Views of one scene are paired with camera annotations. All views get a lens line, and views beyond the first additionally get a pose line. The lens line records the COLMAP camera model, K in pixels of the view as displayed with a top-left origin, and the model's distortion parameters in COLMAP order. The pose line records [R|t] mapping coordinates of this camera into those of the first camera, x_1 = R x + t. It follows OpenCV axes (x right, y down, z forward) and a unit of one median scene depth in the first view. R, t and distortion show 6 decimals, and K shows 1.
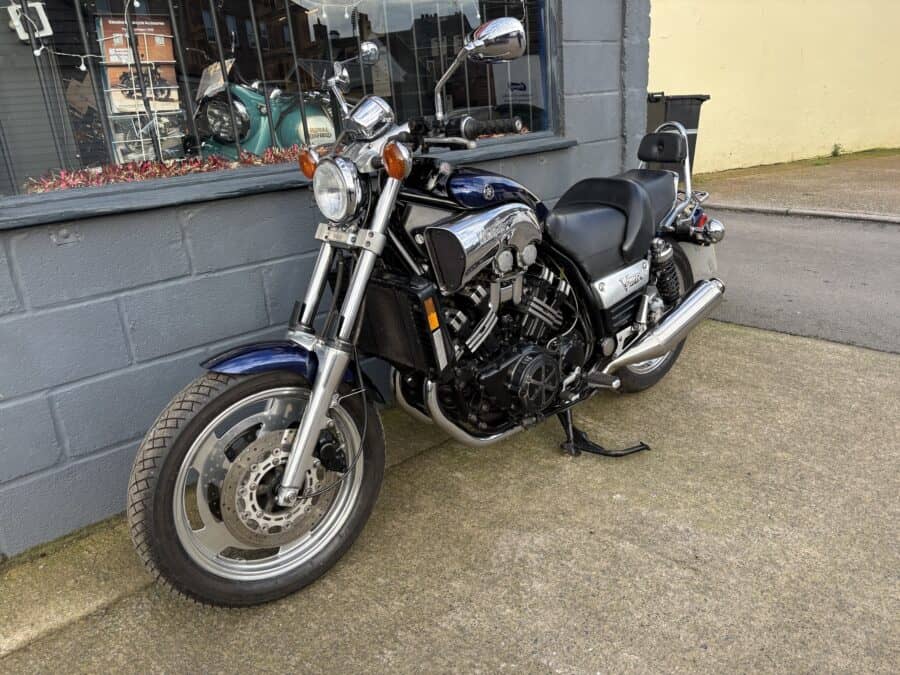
lens RADIAL K [[685.4, 0, 449.0], [0, 685.4, 341.1], [0, 0, 1]] dist [0.022141, 0.000154]
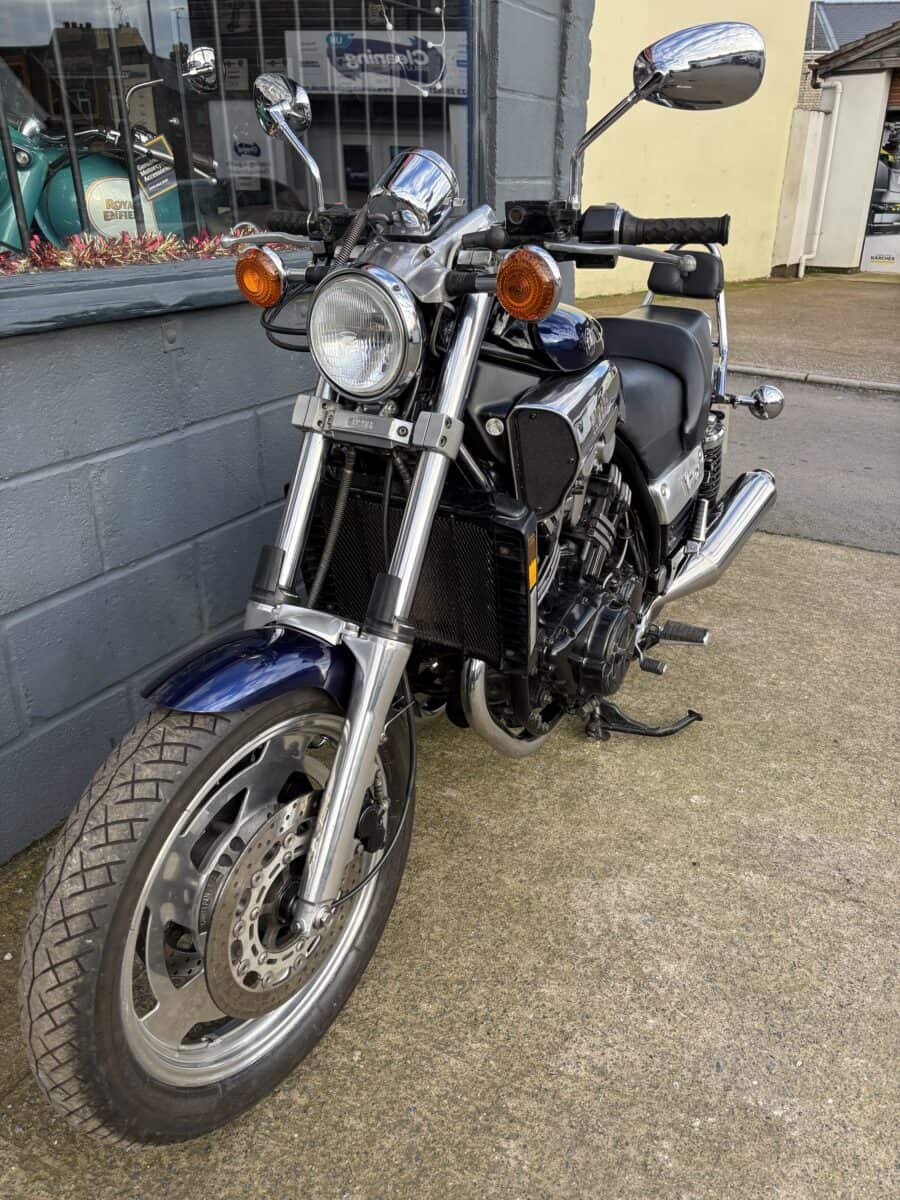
lens RADIAL K [[913.9, 0, 459.0], [0, 913.9, 623.2], [0, 0, 1]] dist [0.022141, 0.000154]
pose [[0.941457, -0.073035, 0.329128, -0.282612], [0.037089, 0.992765, 0.114206, -0.065569], [-0.335088, -0.095313, 0.937354, 0.252303]]
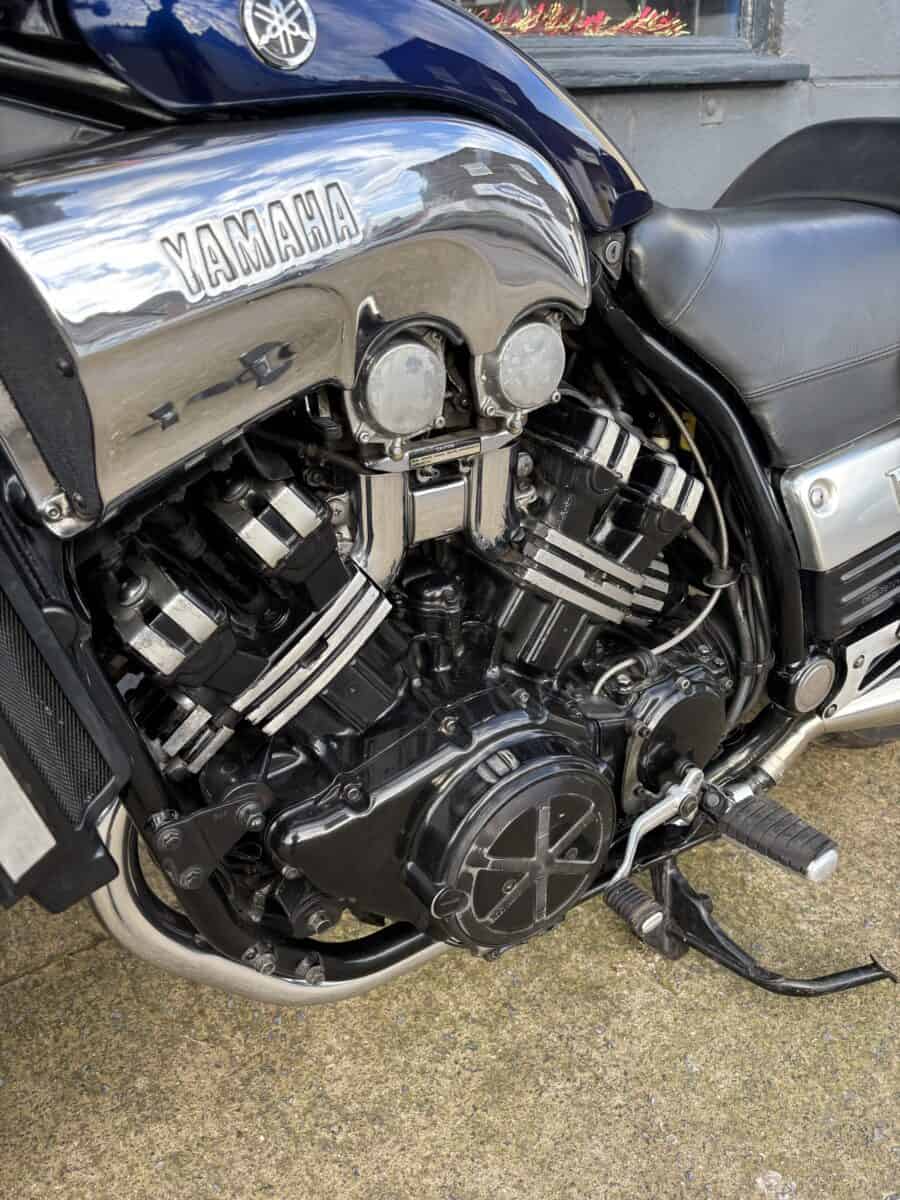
lens RADIAL K [[913.9, 0, 436.9], [0, 913.9, 600.2], [0, 0, 1]] dist [0.022141, 0.000154]
pose [[0.983929, 0.104134, -0.145049, 0.136634], [-0.080771, 0.984039, 0.158565, -0.090704], [0.159245, -0.144301, 0.976636, 0.647645]]
